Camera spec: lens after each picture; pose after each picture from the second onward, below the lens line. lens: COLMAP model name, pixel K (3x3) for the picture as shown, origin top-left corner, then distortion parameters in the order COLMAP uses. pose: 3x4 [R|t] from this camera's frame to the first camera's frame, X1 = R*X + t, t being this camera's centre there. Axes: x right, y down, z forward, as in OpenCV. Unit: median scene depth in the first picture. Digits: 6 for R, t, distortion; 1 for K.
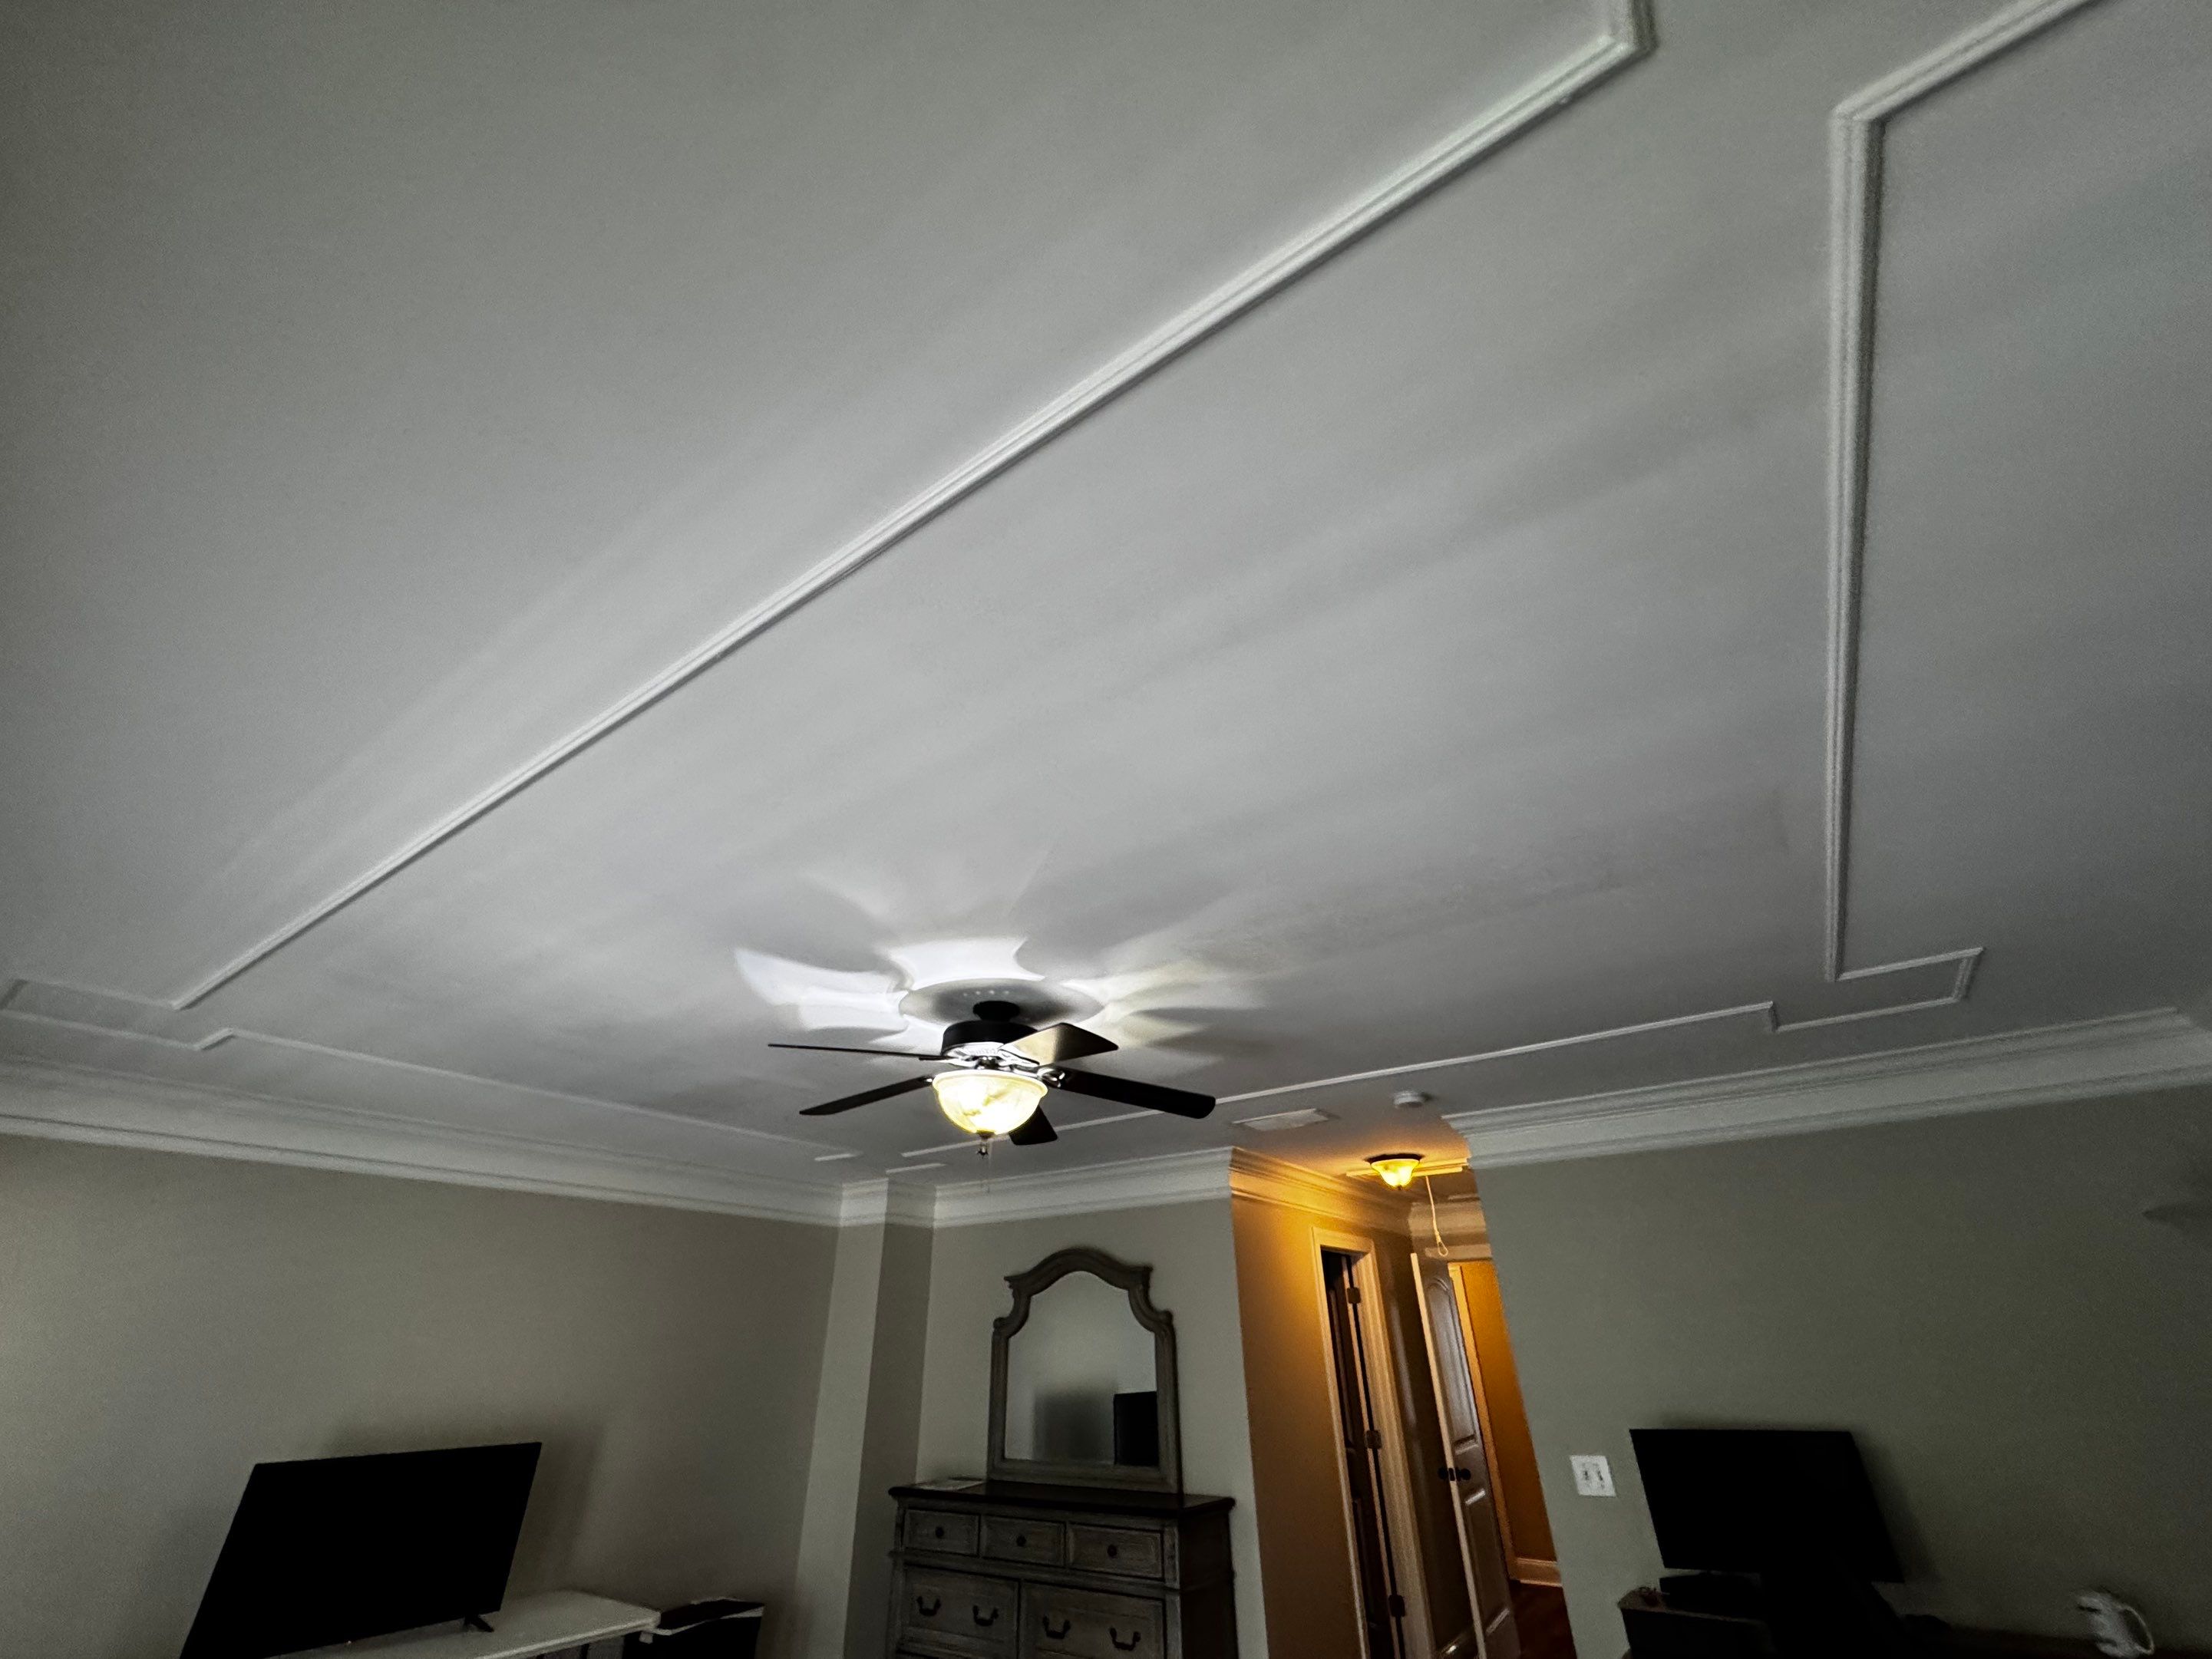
lens RADIAL K [[878.3, 0, 1106.0], [0, 878.3, 829.5], [0, 0, 1]] dist [-0.004202, -0.000153]
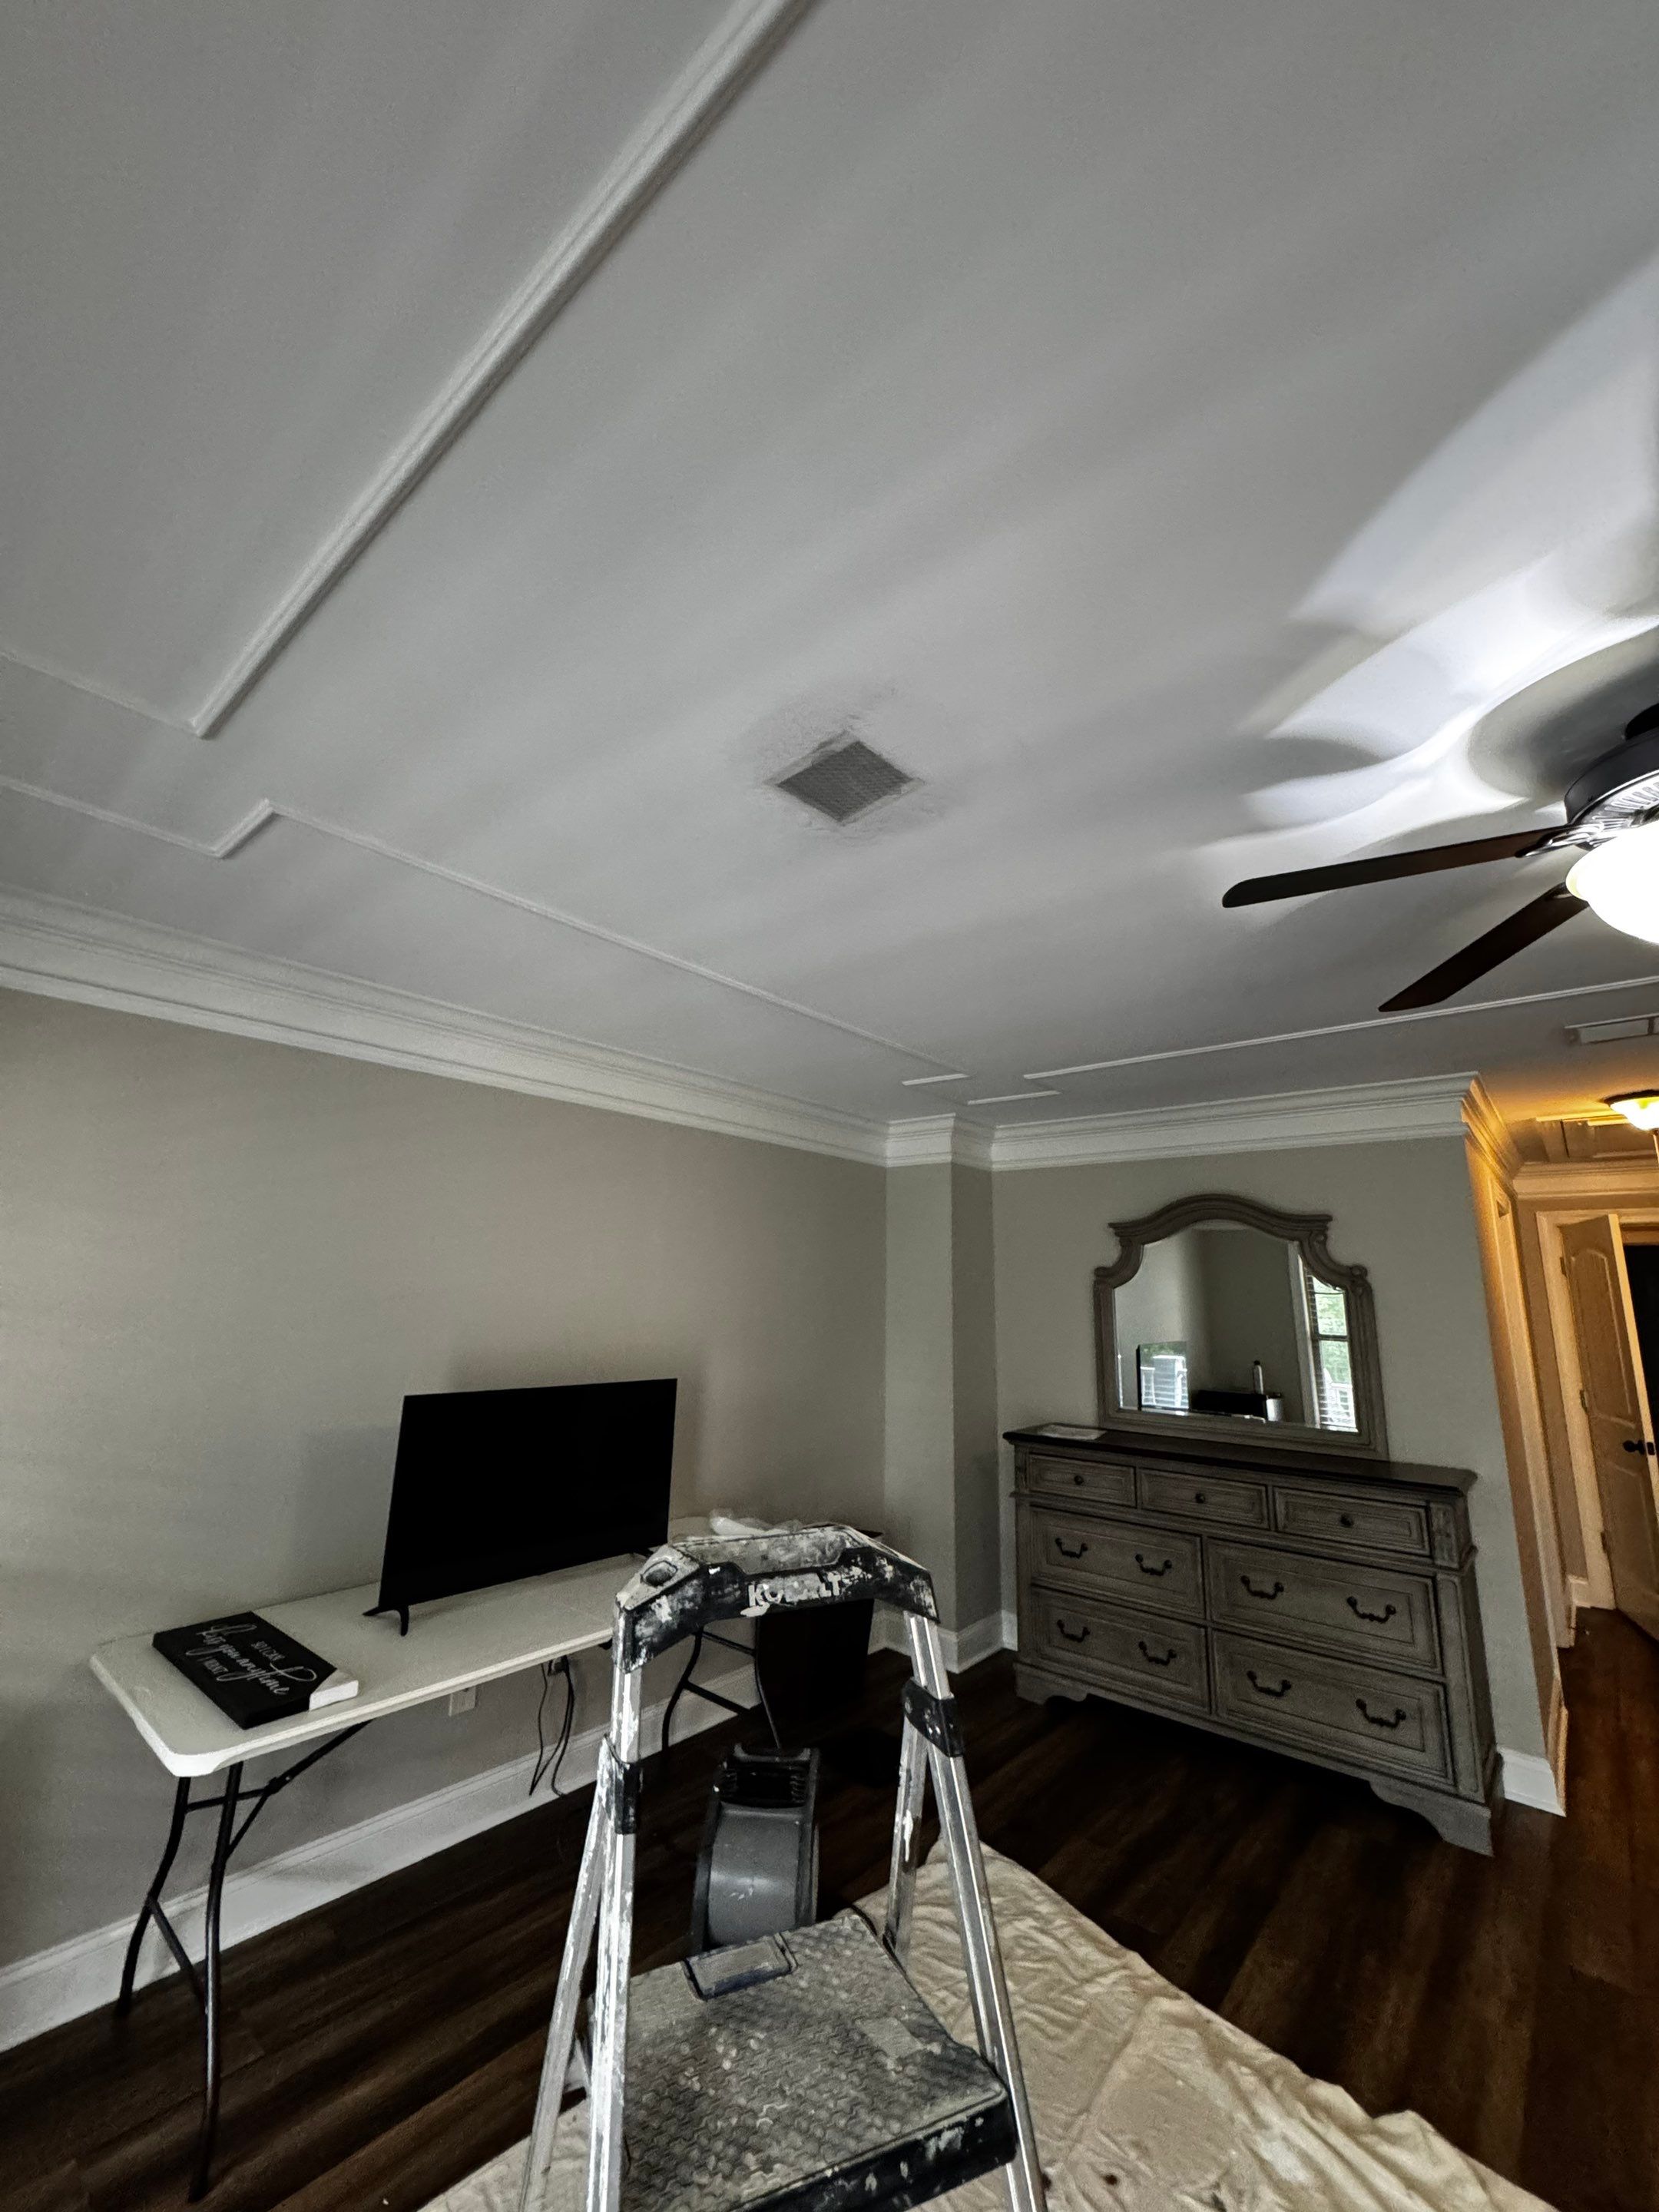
lens RADIAL K [[884.0, 0, 829.5], [0, 884.0, 1106.0], [0, 0, 1]] dist [0.012286, 0.000343]
pose [[0.995708, 0.018452, -0.090692, -0.363330], [0.011202, 0.948692, 0.316002, 0.154980], [0.091869, -0.315662, 0.944414, 0.245421]]
